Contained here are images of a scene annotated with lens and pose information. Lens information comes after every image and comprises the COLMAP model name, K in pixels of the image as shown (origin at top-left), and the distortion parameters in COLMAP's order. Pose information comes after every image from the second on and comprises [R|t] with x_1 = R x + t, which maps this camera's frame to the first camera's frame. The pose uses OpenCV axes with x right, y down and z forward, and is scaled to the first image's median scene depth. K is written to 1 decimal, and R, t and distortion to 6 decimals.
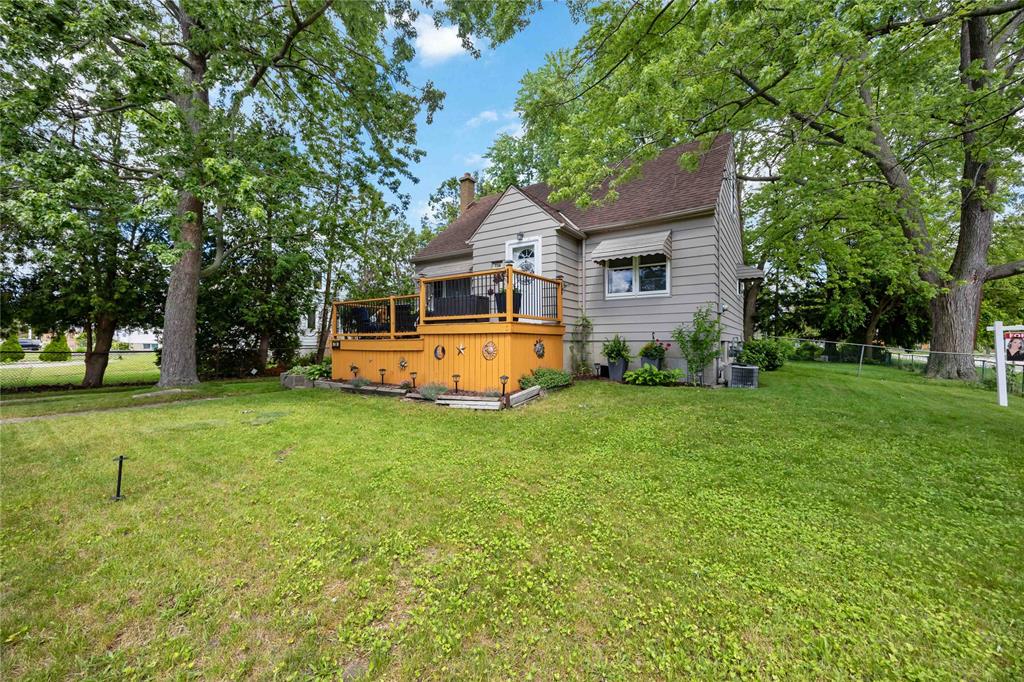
lens RADIAL K [[380.4, 0, 516.7], [0, 380.4, 337.0], [0, 0, 1]] dist [0.000826, 0.000066]
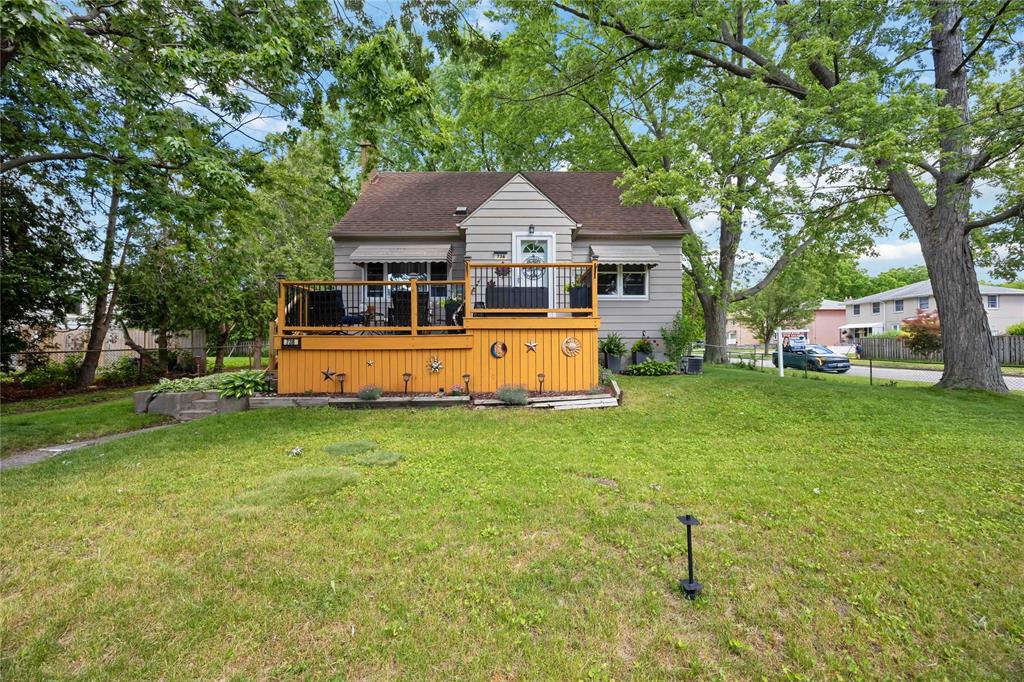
lens RADIAL K [[380.4, 0, 516.7], [0, 380.4, 337.0], [0, 0, 1]] dist [0.000826, 0.000066]
pose [[0.831169, 0.005182, 0.555995, -0.599168], [-0.003514, 0.999986, -0.004066, 0.012878], [-0.556008, 0.001426, 0.831176, 0.238226]]
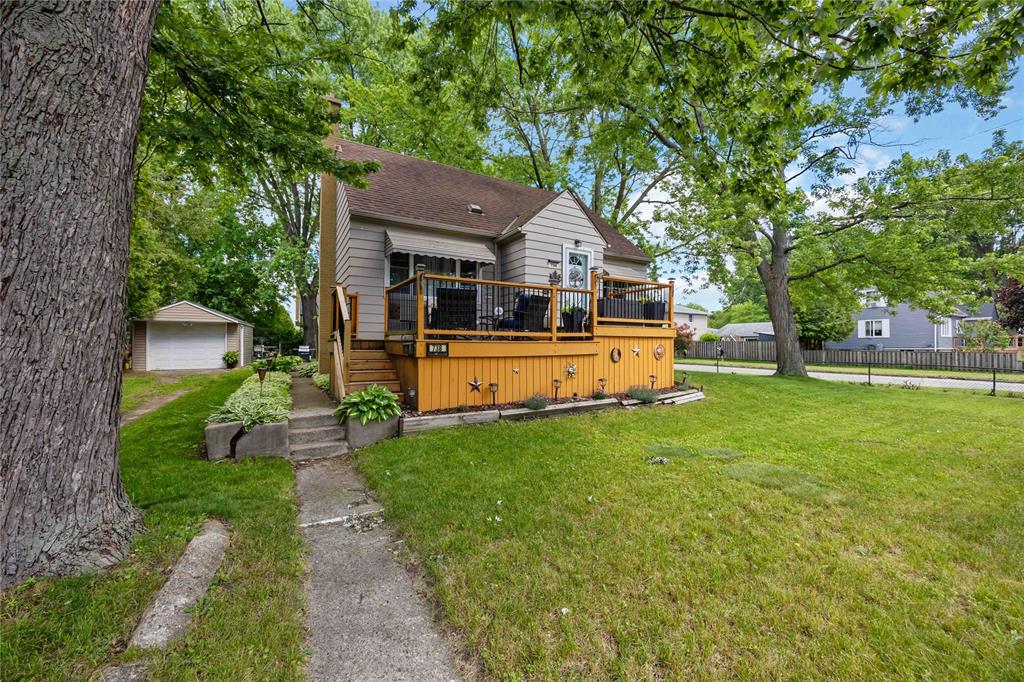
lens RADIAL K [[380.4, 0, 516.7], [0, 380.4, 337.0], [0, 0, 1]] dist [0.000826, 0.000066]
pose [[0.435275, 0.015308, 0.900167, -1.084036], [-0.014622, 0.999844, -0.009932, 0.006690], [-0.900179, -0.008839, 0.435431, 0.745201]]
